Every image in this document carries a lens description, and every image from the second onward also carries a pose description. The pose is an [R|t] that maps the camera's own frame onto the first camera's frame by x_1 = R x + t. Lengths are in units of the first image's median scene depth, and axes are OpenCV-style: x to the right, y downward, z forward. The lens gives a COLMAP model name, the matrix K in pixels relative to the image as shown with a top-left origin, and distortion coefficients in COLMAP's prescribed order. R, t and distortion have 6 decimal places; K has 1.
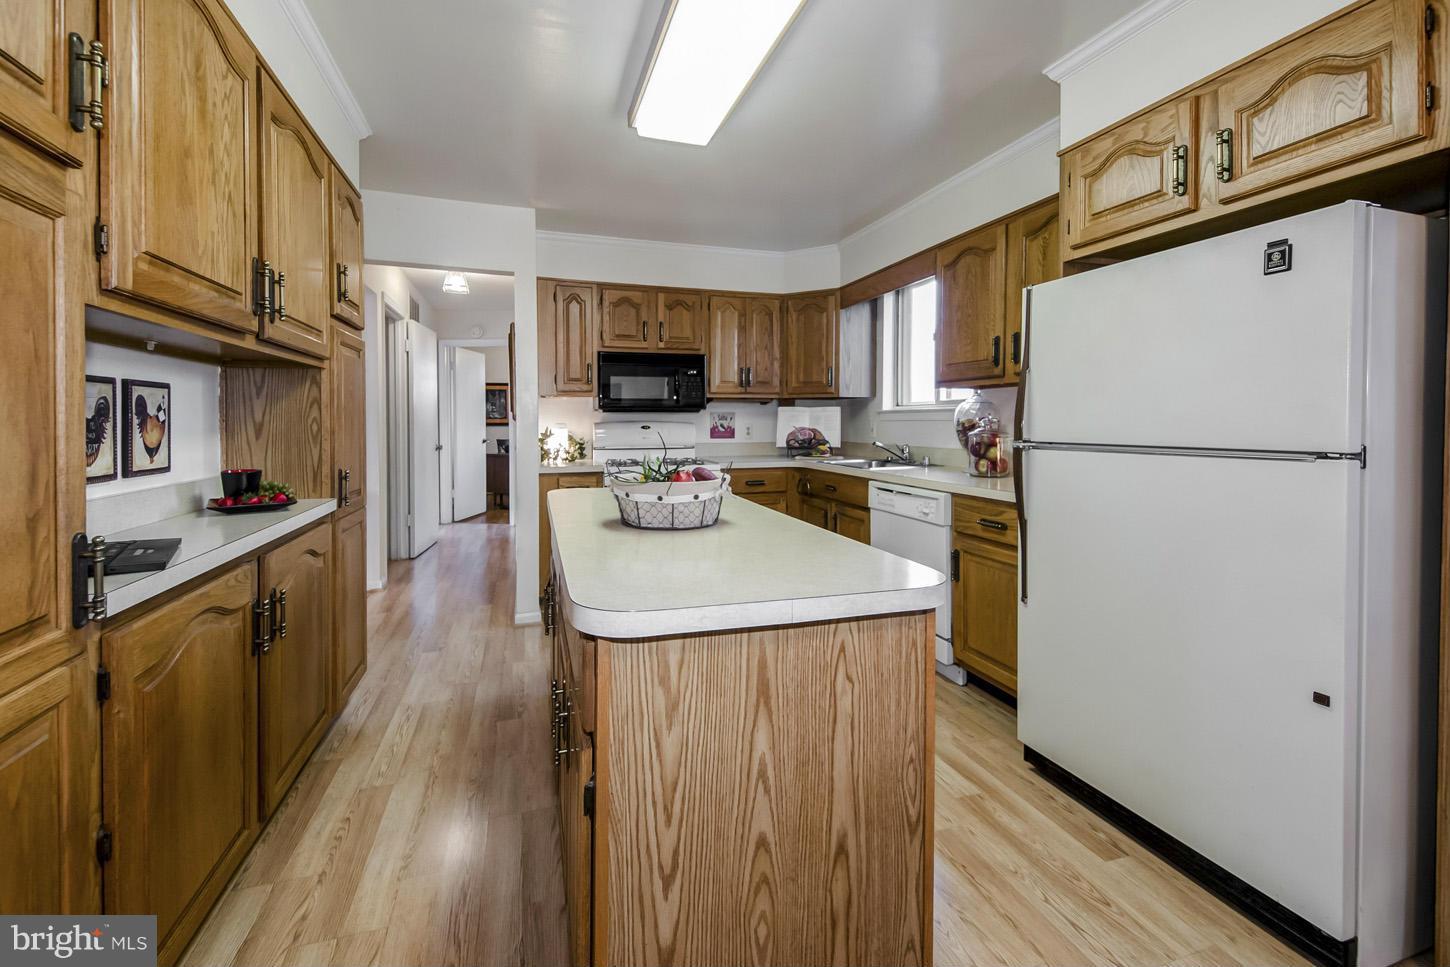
lens RADIAL K [[599.3, 0, 696.1], [0, 599.3, 429.3], [0, 0, 1]] dist [0.011351, -0.003621]
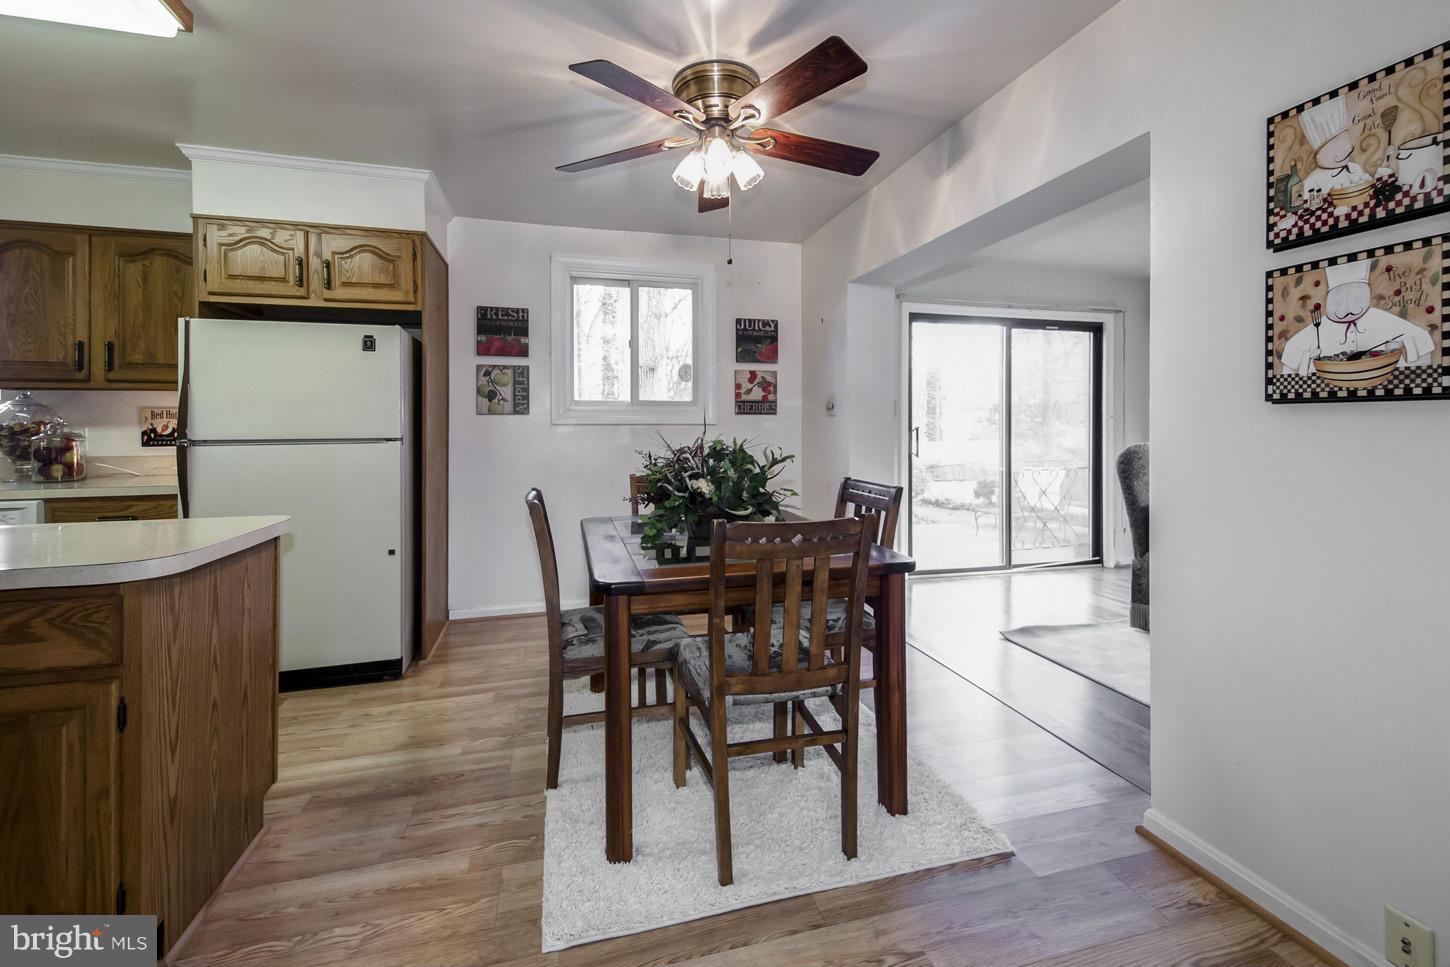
lens RADIAL K [[599.3, 0, 723.2], [0, 599.3, 428.6], [0, 0, 1]] dist [0.011351, -0.003621]
pose [[0.025319, -0.006145, 0.999661, -0.787366], [0.015713, 0.999860, 0.005748, 0.006332], [-0.999556, 0.015562, 0.025412, -0.181711]]
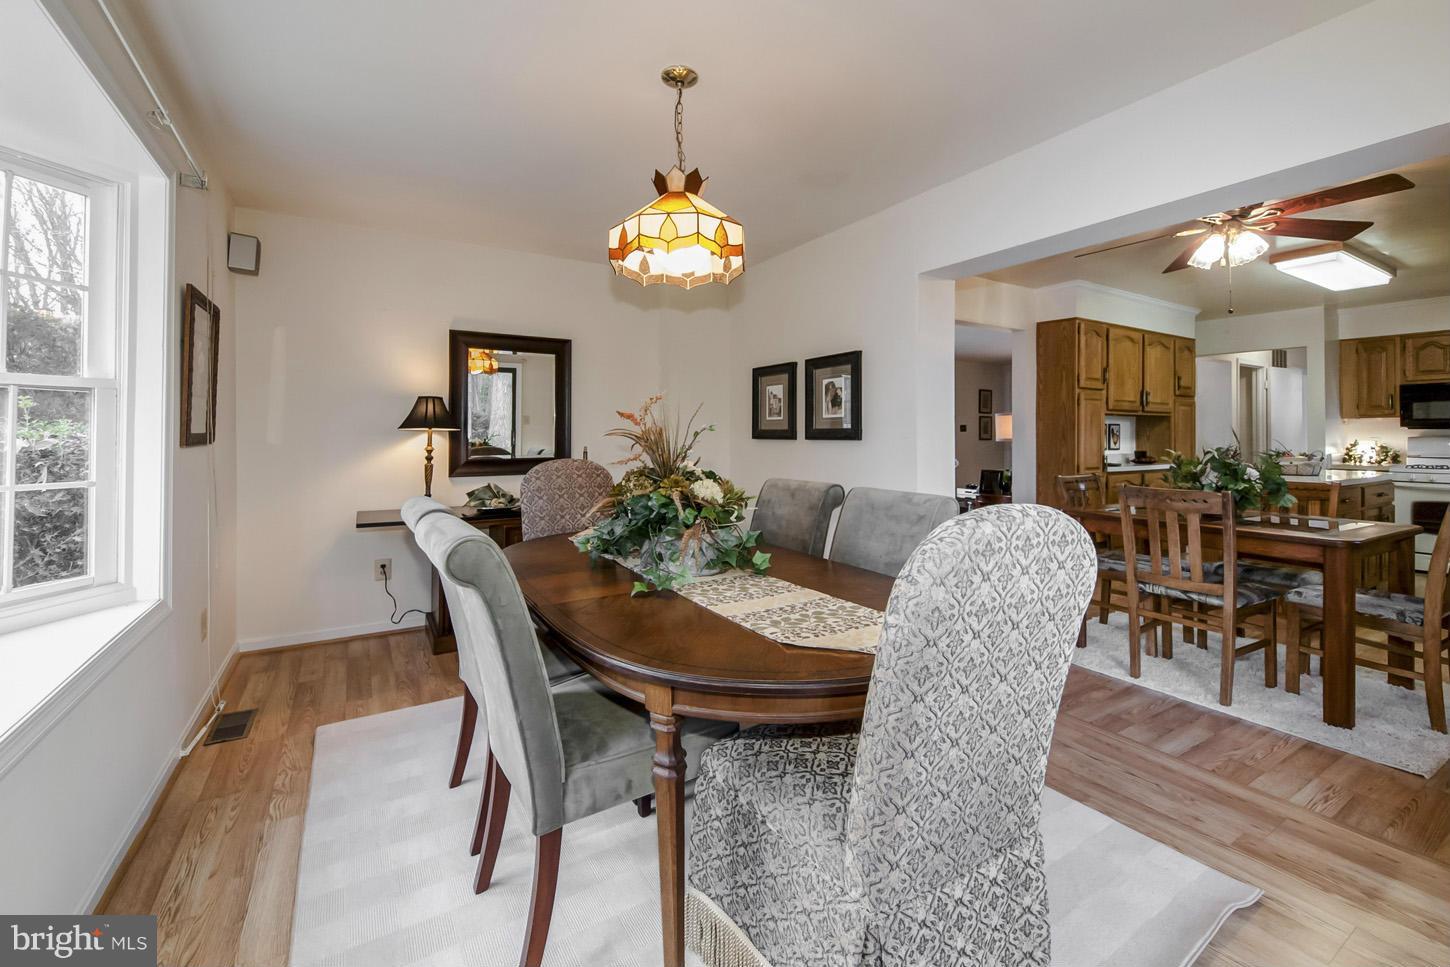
lens RADIAL K [[599.3, 0, 715.2], [0, 599.3, 441.5], [0, 0, 1]] dist [0.011351, -0.003621]
pose [[0.243814, -0.013561, -0.969727, 1.854040], [-0.010078, 0.999813, -0.016516, 0.094770], [0.969770, 0.013800, 0.243631, -2.035372]]
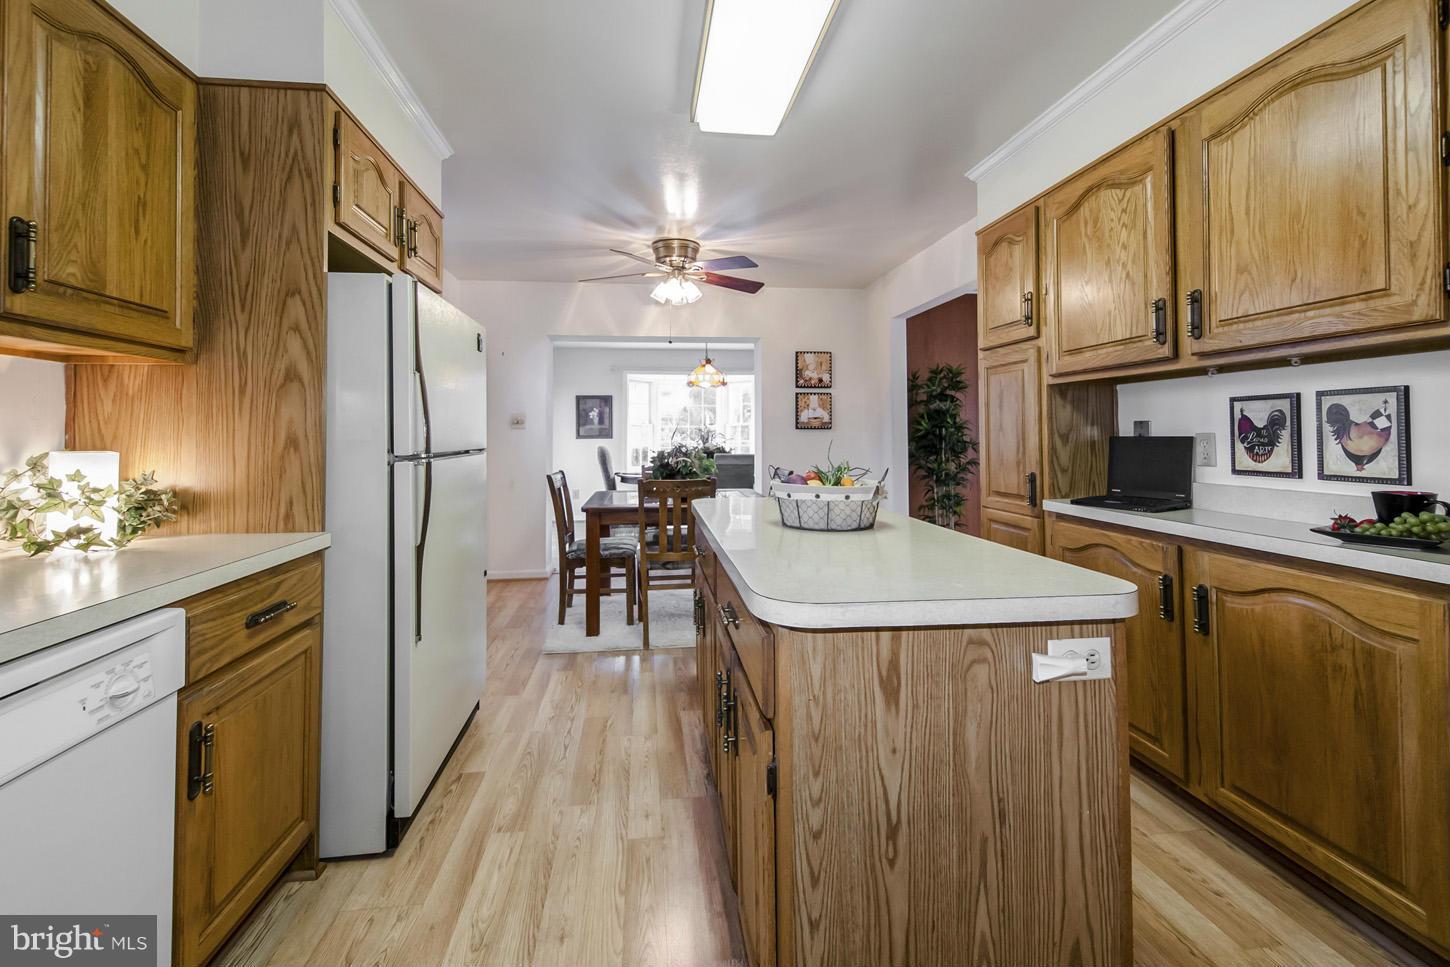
lens RADIAL K [[582.7, 0, 712.1], [0, 582.7, 428.3], [0, 0, 1]] dist [0.007370, -0.002219]
pose [[-0.986064, 0.005611, 0.166272, -0.013993], [0.005709, 0.999984, 0.000114, -0.018610], [-0.166269, 0.001062, -0.986080, 2.013359]]
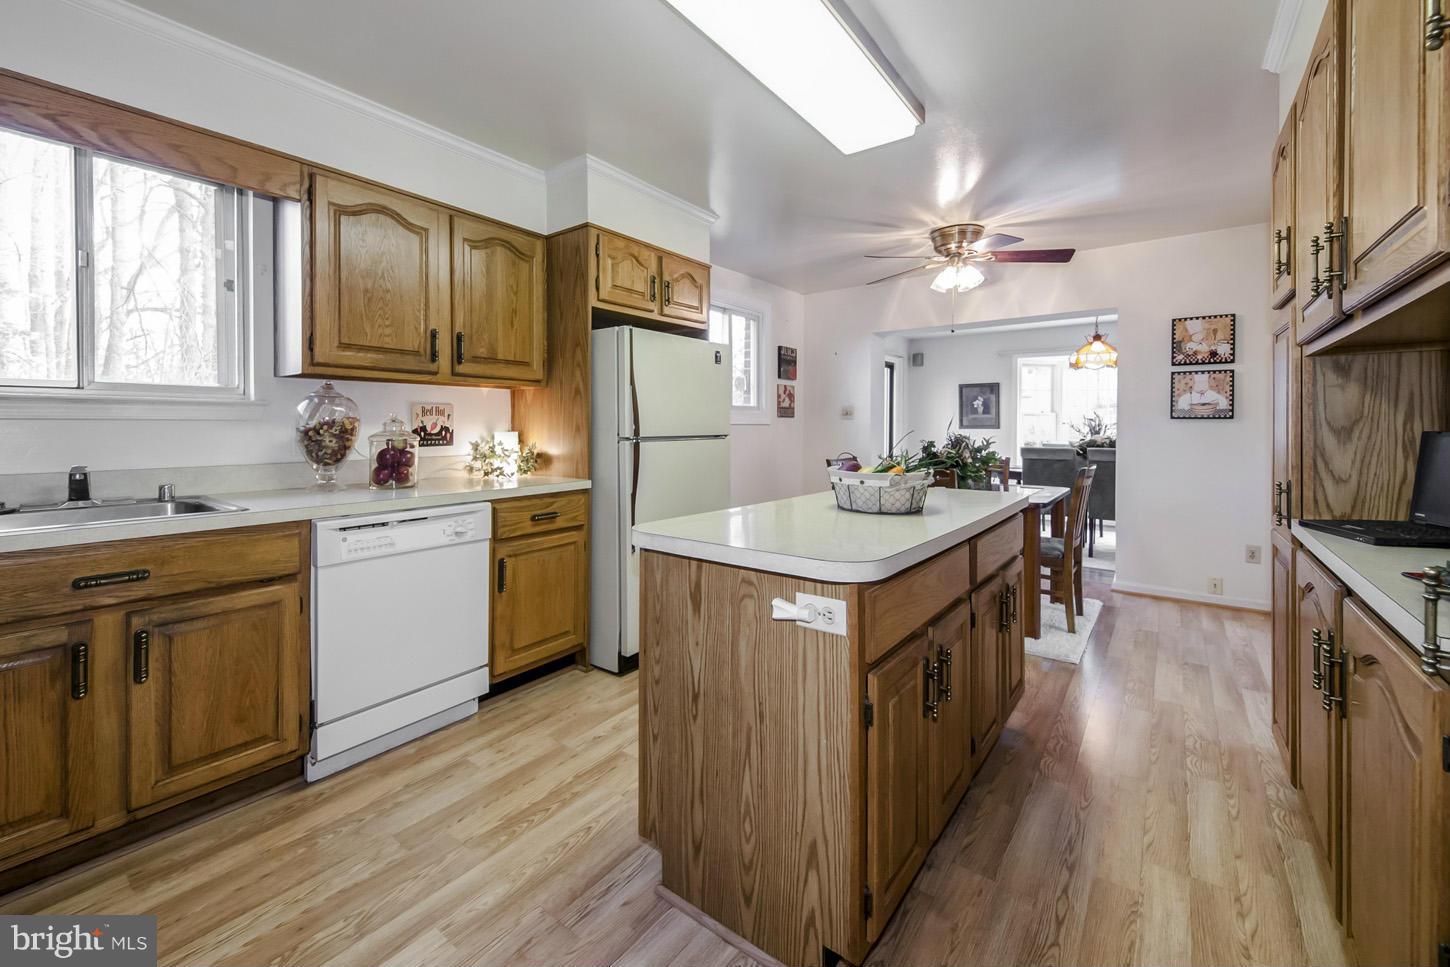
lens RADIAL K [[599.3, 0, 716.3], [0, 599.3, 430.5], [0, 0, 1]] dist [0.011351, -0.003621]
pose [[-0.593060, -0.008083, 0.805118, -0.780506], [0.008578, 0.999829, 0.016357, -0.019345], [-0.805113, 0.016607, -0.592889, 1.903028]]
